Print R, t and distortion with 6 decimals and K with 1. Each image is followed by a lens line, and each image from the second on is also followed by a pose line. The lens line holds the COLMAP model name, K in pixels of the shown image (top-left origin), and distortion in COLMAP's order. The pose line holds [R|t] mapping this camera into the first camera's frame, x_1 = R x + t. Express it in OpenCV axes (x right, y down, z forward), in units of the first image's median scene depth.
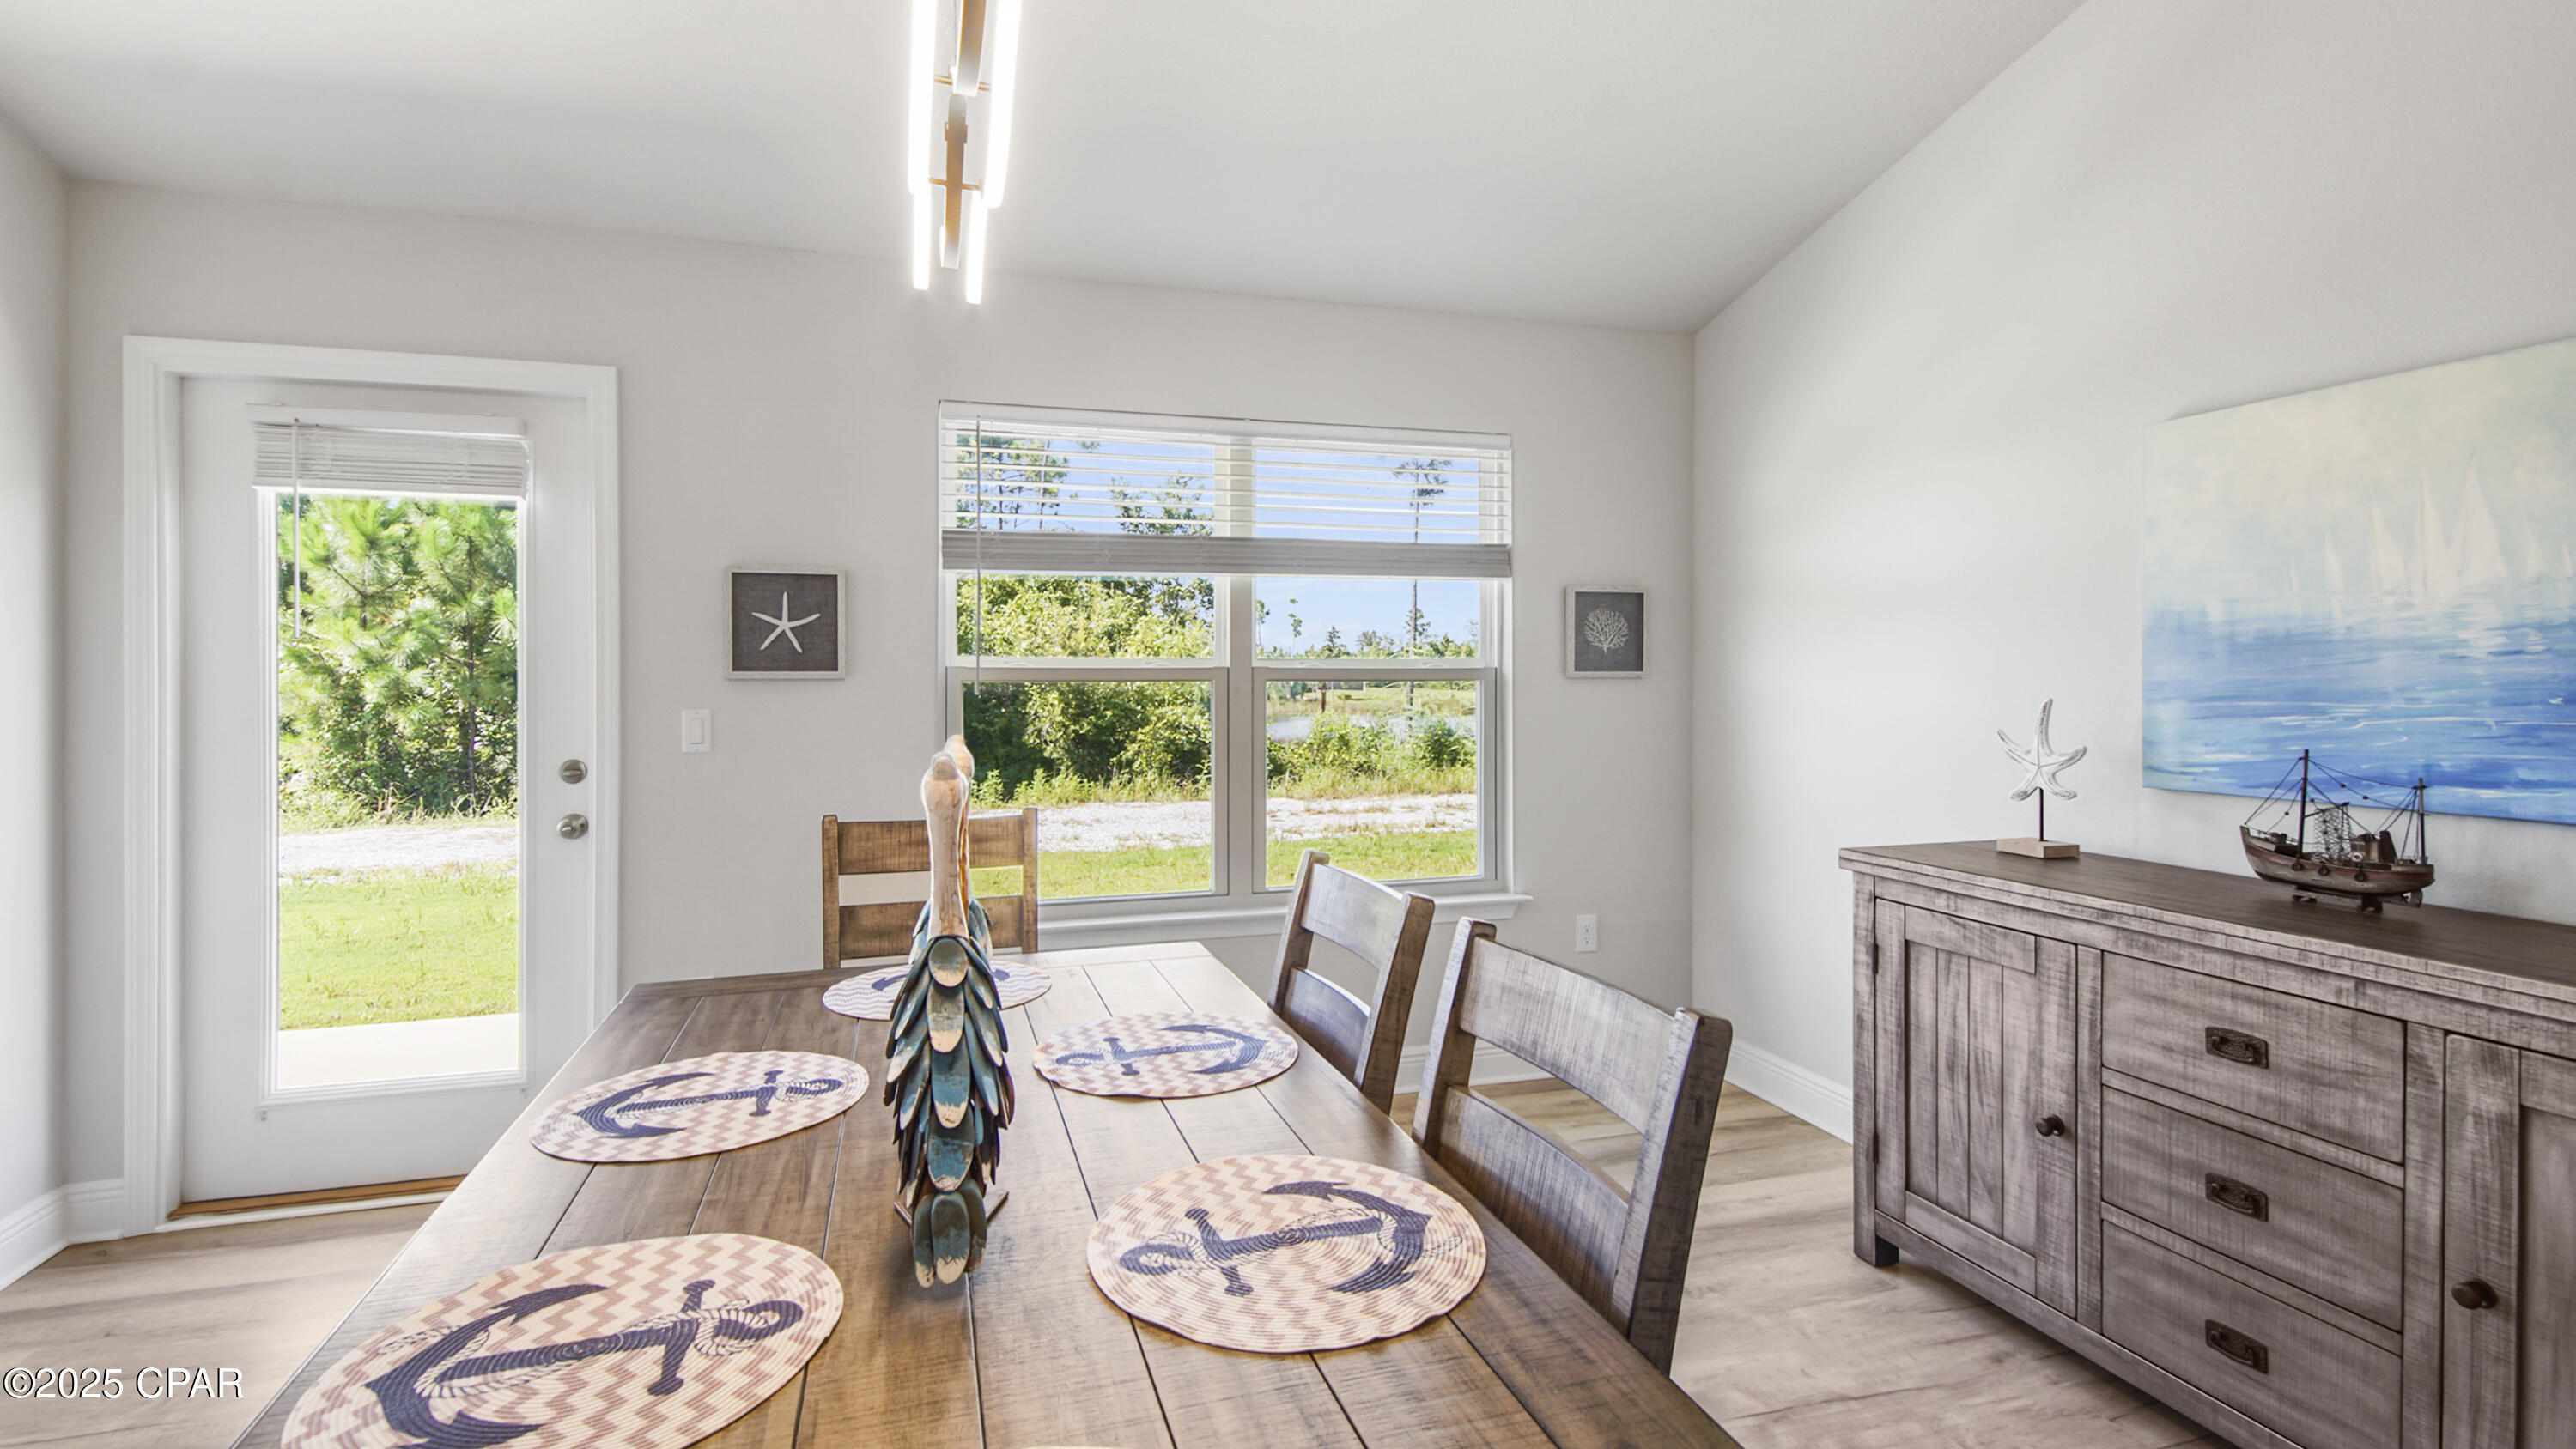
lens RADIAL K [[1266.4, 0, 1284.3], [0, 1266.4, 689.8], [0, 0, 1]] dist [0.050826, -0.032840]
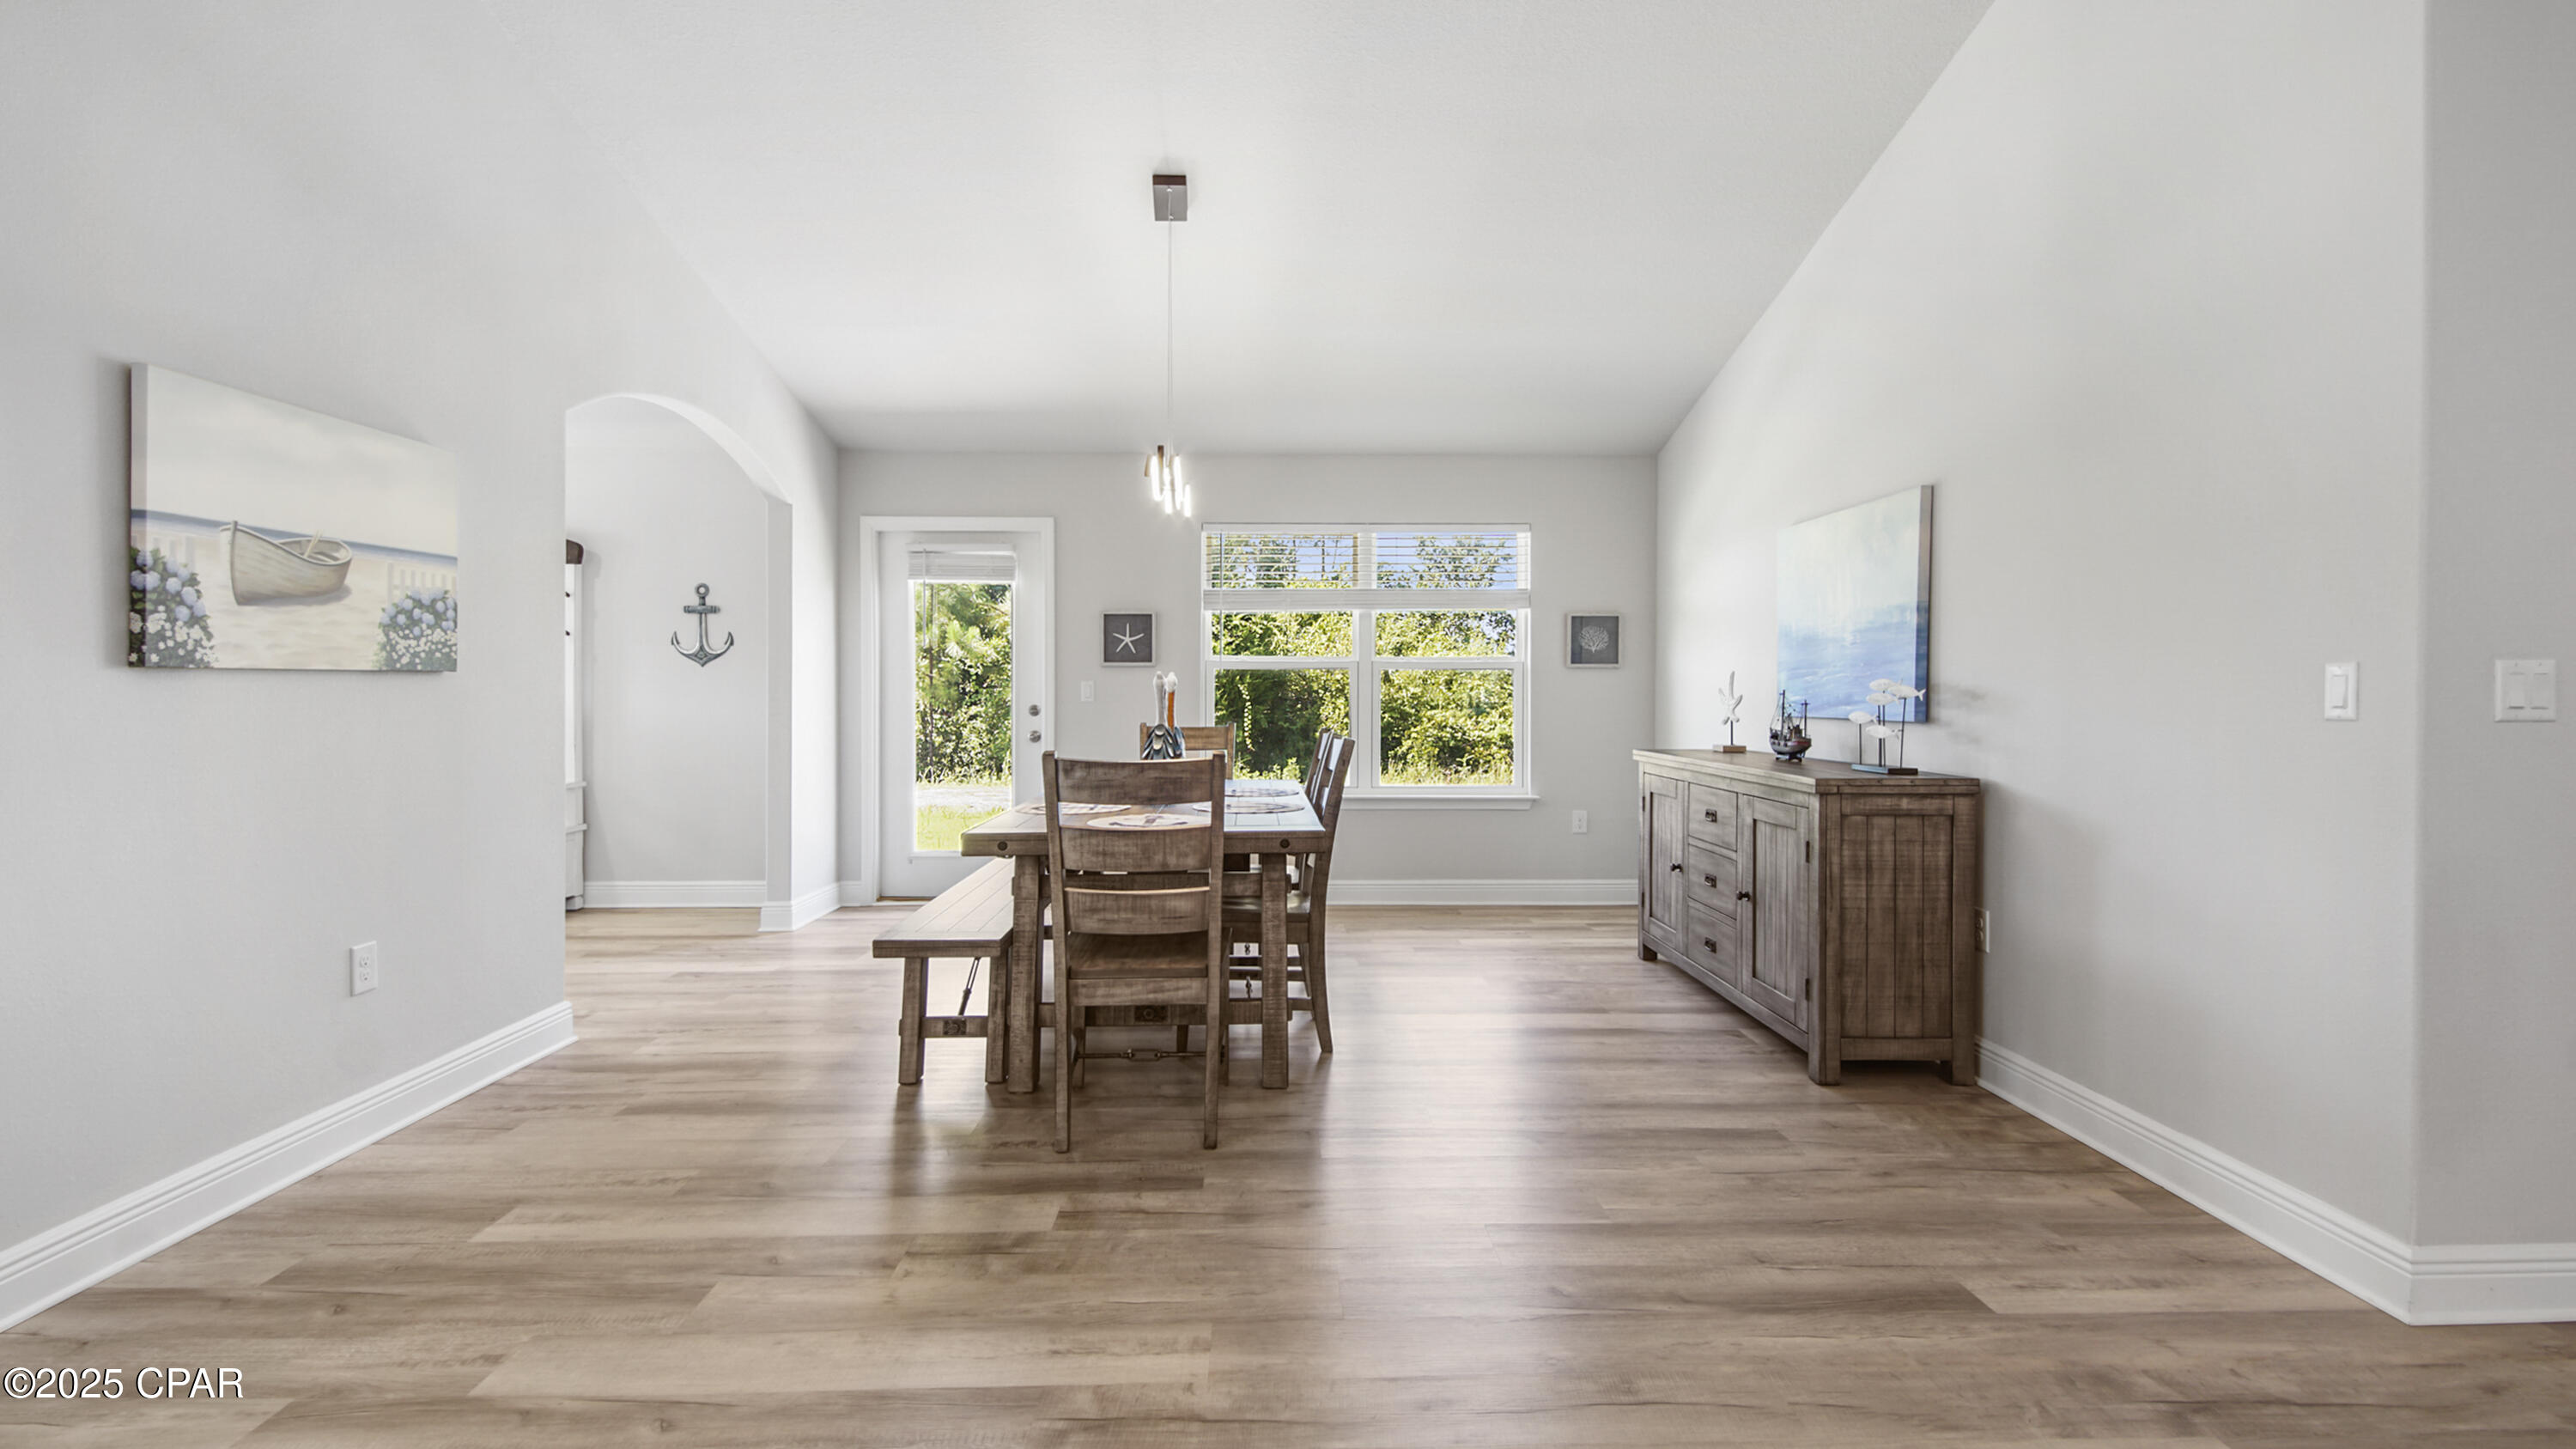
lens RADIAL K [[1180.3, 0, 1277.7], [0, 1180.3, 691.4], [0, 0, 1]] dist [-0.001847, -0.000293]
pose [[0.965941, 0.002063, -0.258755, 0.266248], [-0.004794, 0.999939, -0.009923, 0.039999], [0.258719, 0.010826, 0.965892, -0.615134]]
